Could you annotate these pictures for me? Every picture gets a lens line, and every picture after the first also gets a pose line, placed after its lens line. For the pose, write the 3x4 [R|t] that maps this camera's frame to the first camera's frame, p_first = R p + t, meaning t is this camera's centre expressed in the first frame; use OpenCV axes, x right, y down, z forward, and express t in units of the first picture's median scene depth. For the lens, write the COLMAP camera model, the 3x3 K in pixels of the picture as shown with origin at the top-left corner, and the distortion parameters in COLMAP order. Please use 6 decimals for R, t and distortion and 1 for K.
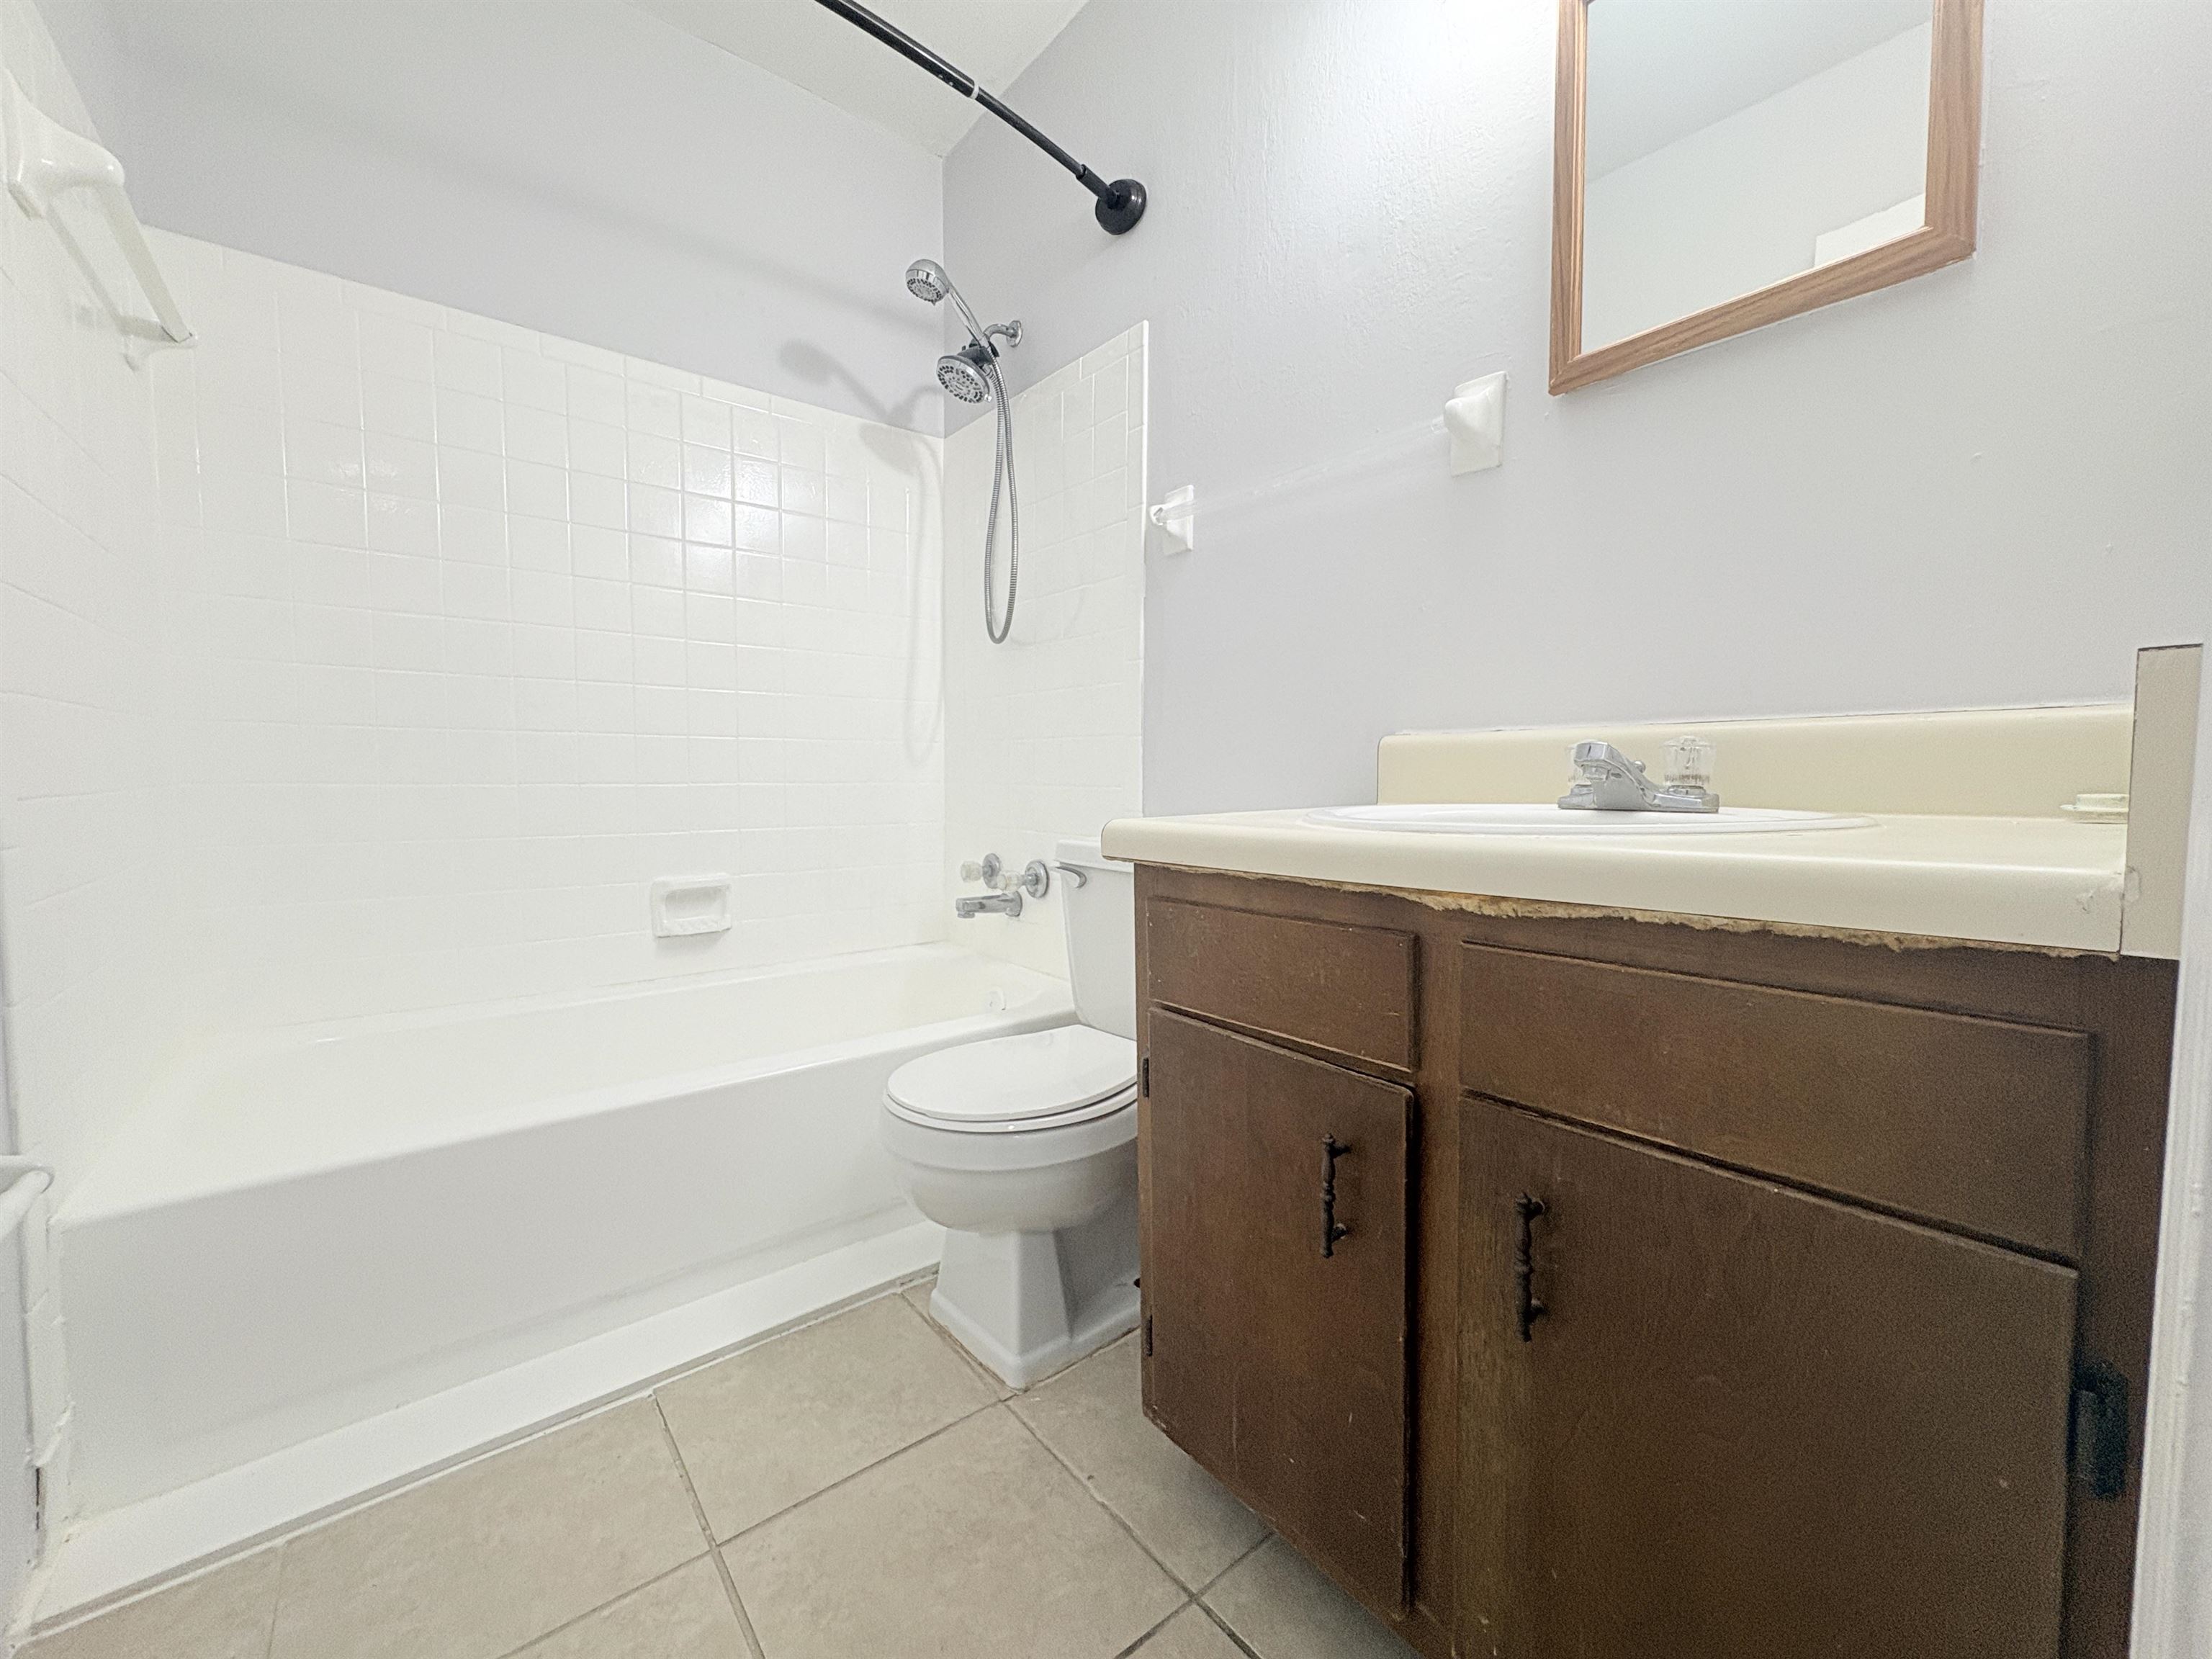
lens RADIAL K [[882.3, 0, 1119.0], [0, 882.3, 810.3], [0, 0, 1]] dist [0.000384, -0.000109]
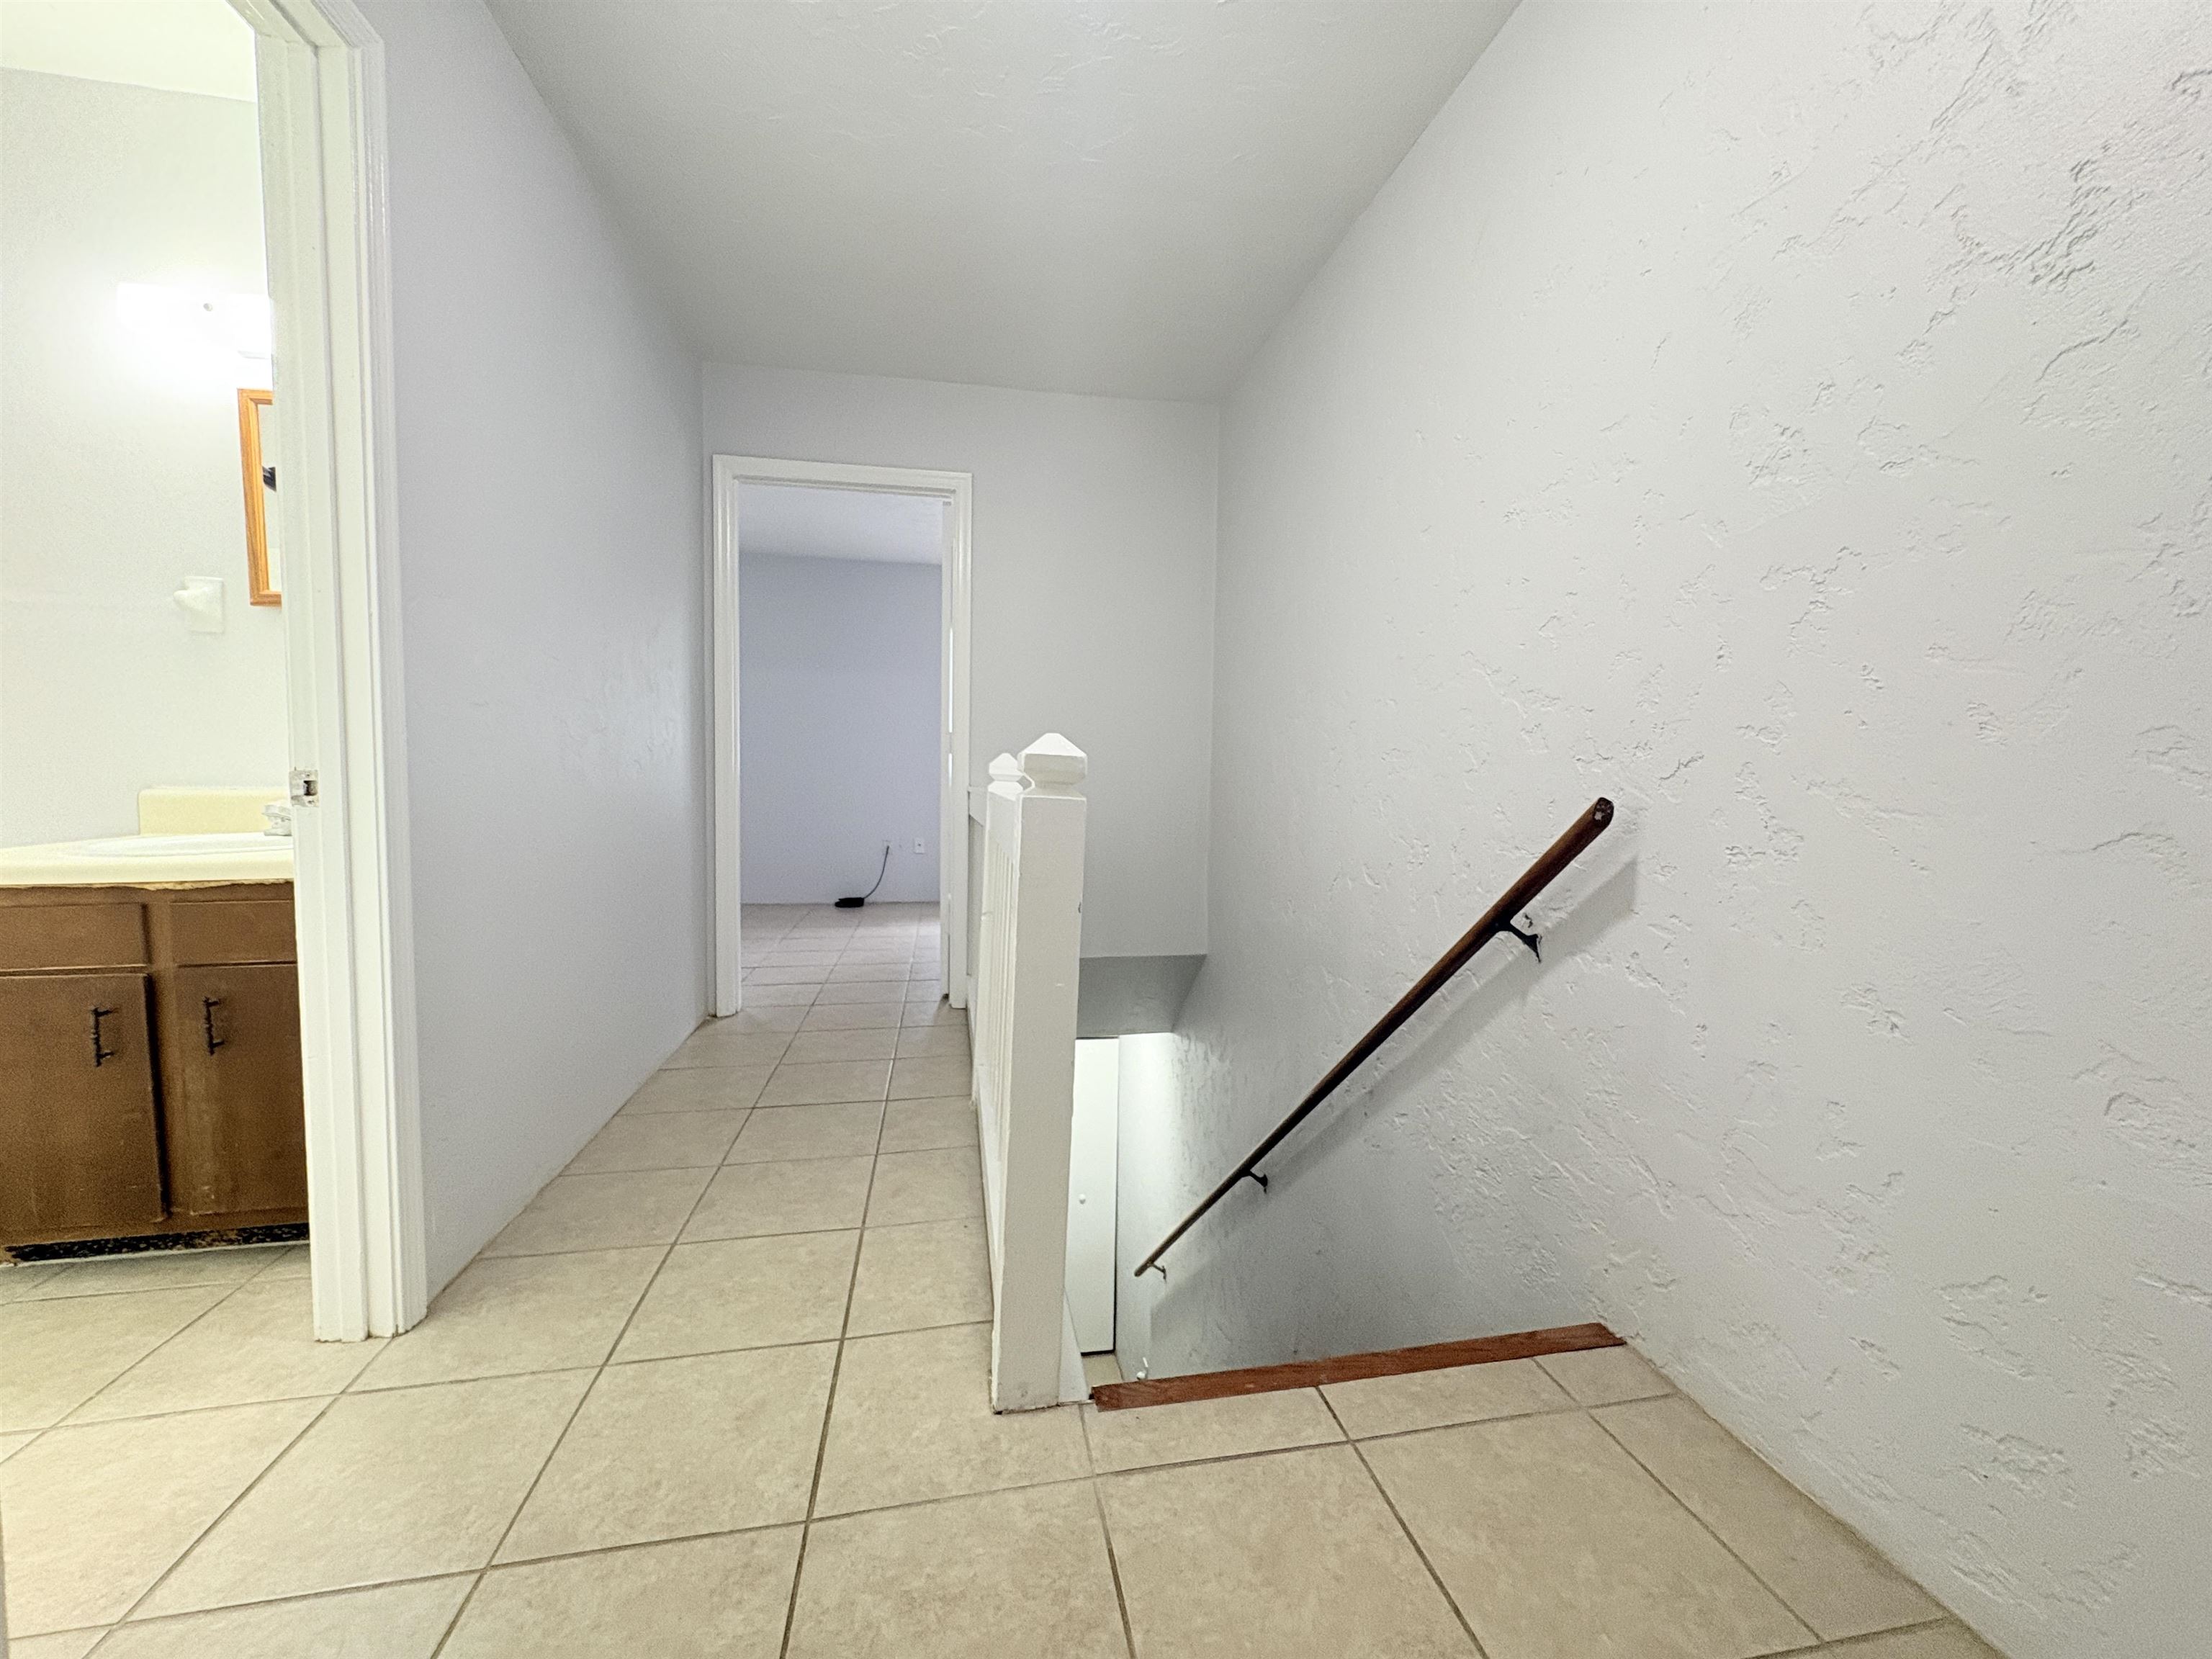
lens RADIAL K [[882.3, 0, 1106.6], [0, 882.3, 827.5], [0, 0, 1]] dist [0.000384, -0.000109]
pose [[0.483937, -0.056393, 0.873284, -0.307883], [0.025694, 0.998407, 0.050234, -0.072518], [-0.874726, -0.001872, 0.484615, -1.616389]]
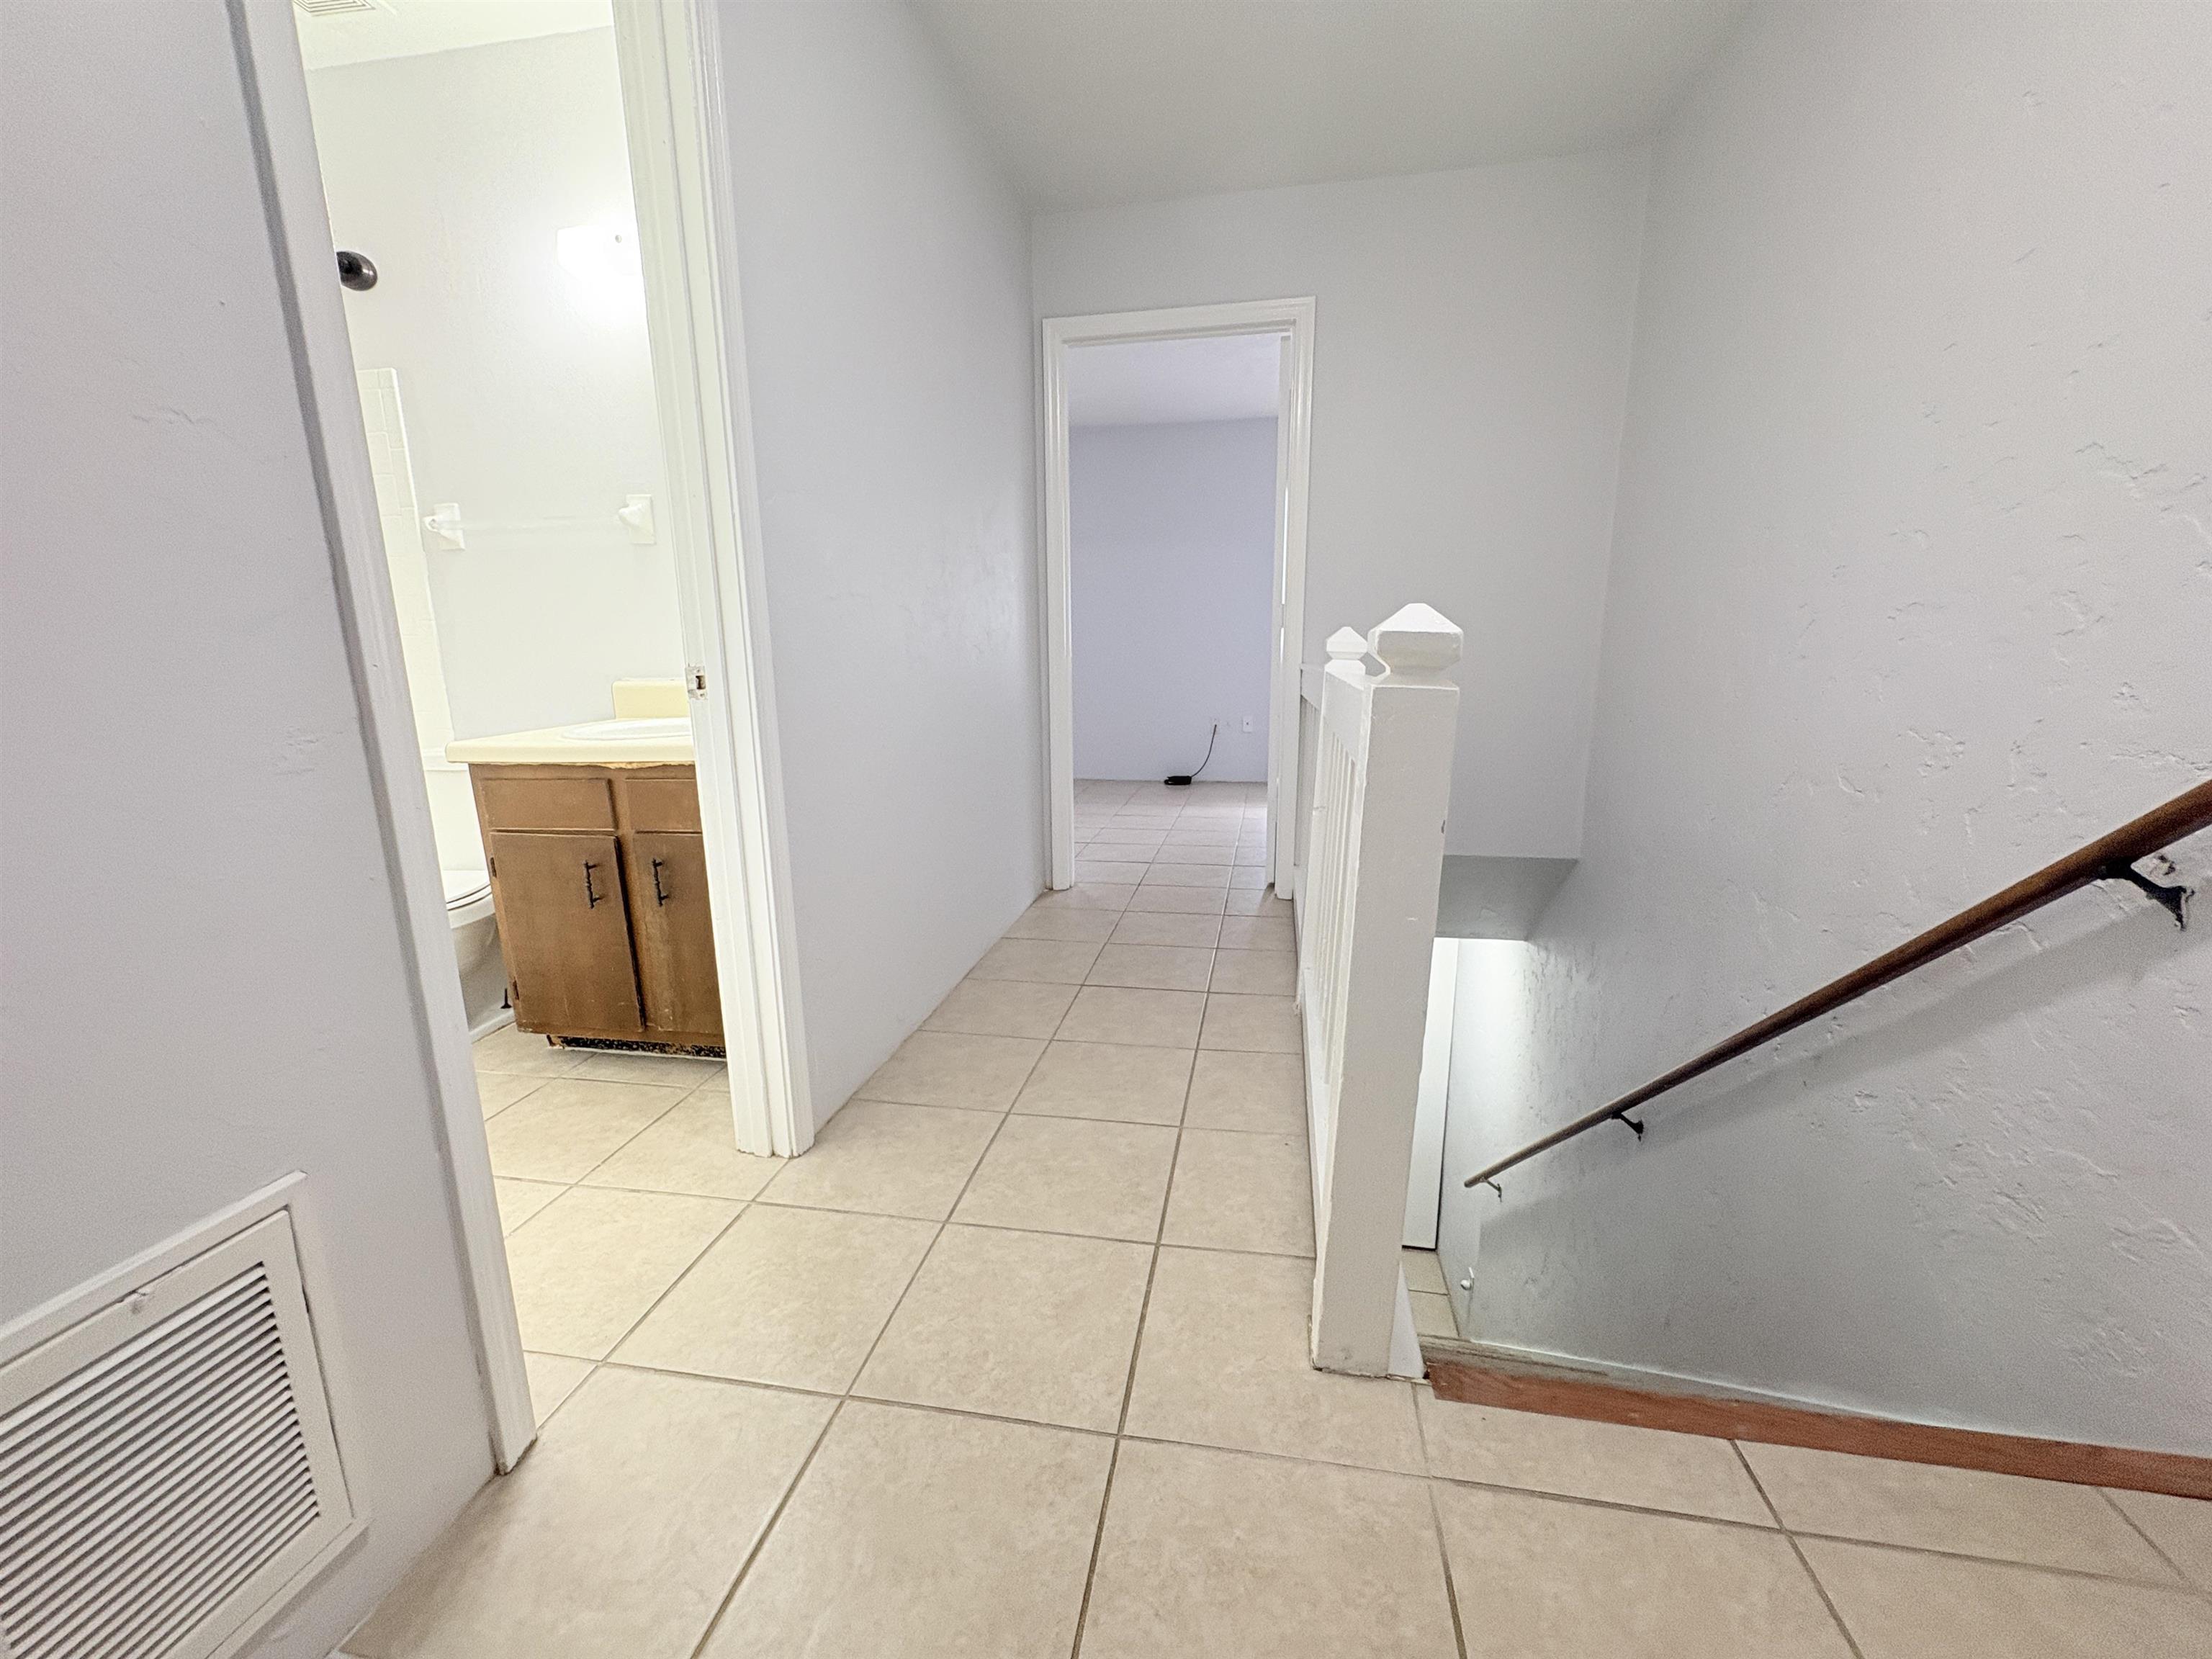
lens RADIAL K [[882.3, 0, 1102.9], [0, 882.3, 826.0], [0, 0, 1]] dist [0.000384, -0.000109]
pose [[0.767397, -0.146861, 0.624127, -0.150064], [0.044761, 0.983311, 0.176342, -0.091171], [-0.639608, -0.107388, 0.761163, -1.484618]]
